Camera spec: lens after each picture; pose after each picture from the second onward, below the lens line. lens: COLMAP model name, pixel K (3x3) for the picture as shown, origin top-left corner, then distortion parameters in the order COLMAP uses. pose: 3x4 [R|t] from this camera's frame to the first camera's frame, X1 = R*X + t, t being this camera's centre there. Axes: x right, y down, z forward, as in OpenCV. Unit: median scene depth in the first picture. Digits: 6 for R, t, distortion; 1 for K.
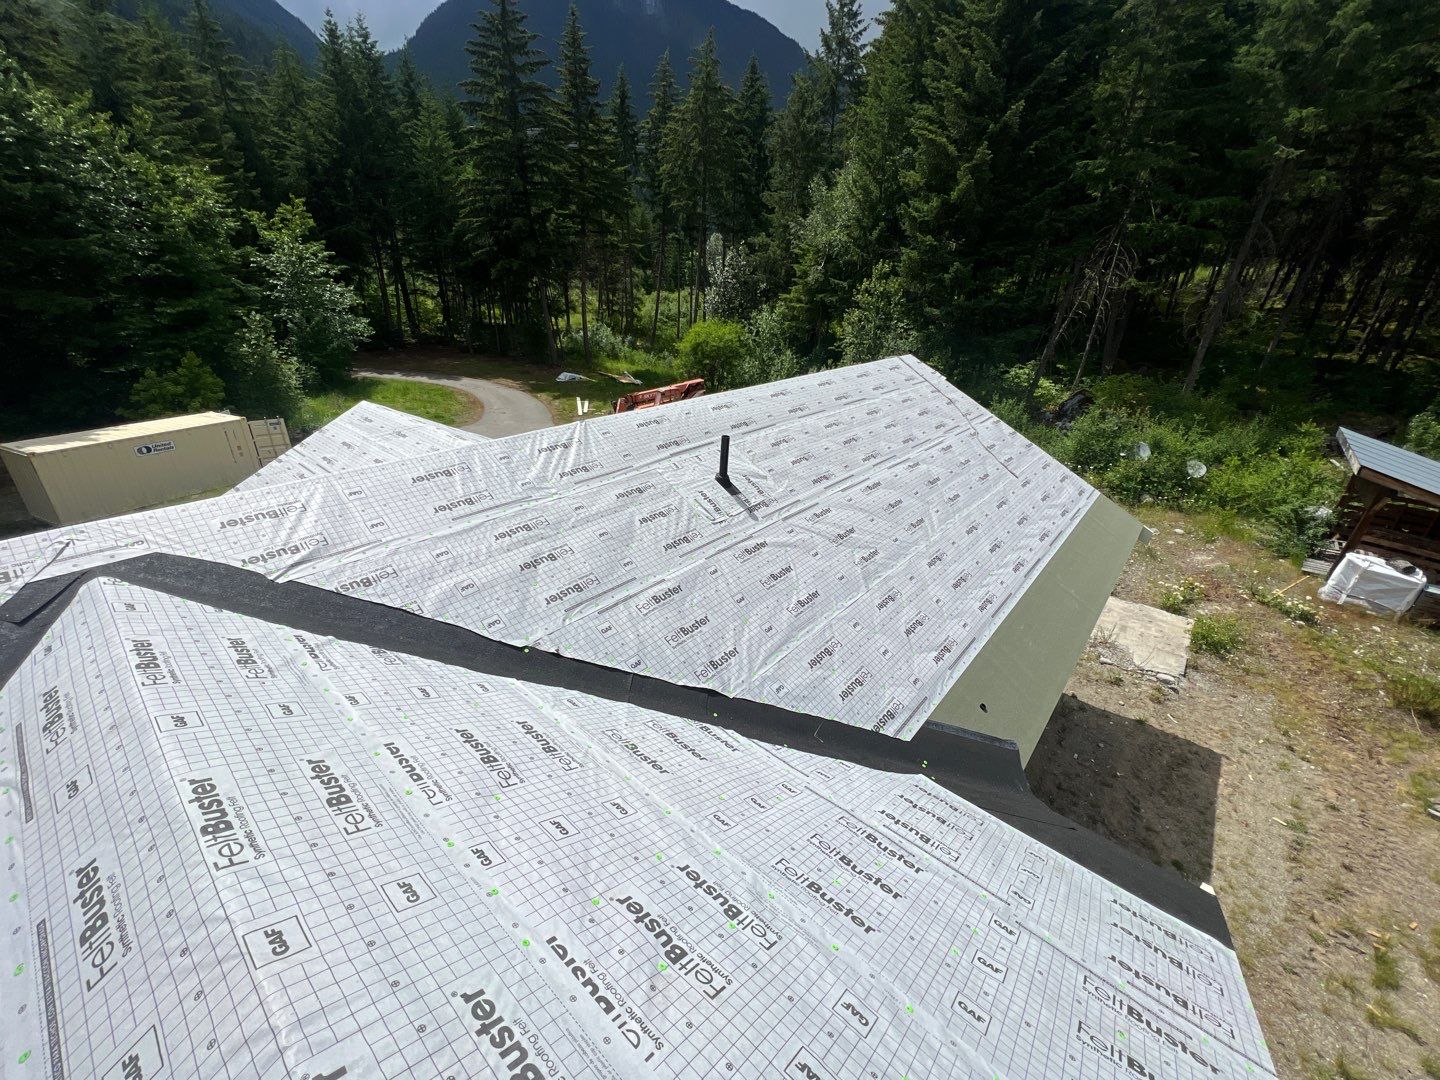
lens RADIAL K [[579.7, 0, 715.6], [0, 579.7, 543.0], [0, 0, 1]] dist [0.001273, -0.000492]
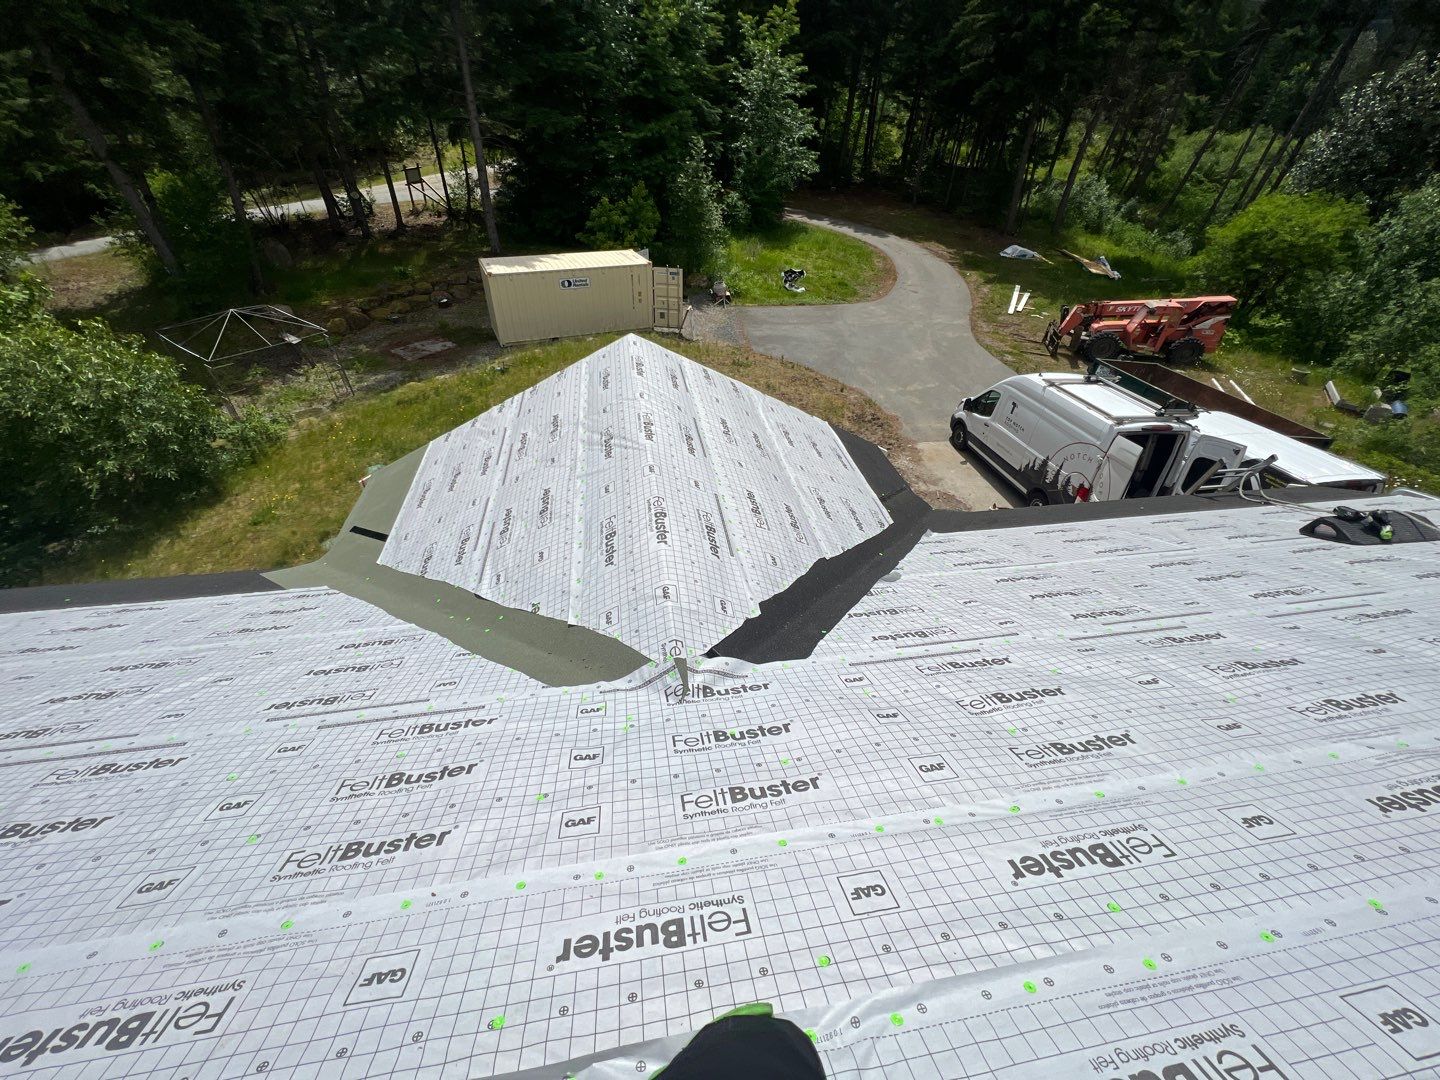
lens RADIAL K [[579.7, 0, 715.6], [0, 579.7, 543.0], [0, 0, 1]] dist [0.001273, -0.000492]
pose [[0.772187, 0.399727, -0.493909, -0.029621], [-0.281415, 0.912080, 0.298188, -0.052877], [0.569678, -0.091264, 0.816785, 0.110149]]
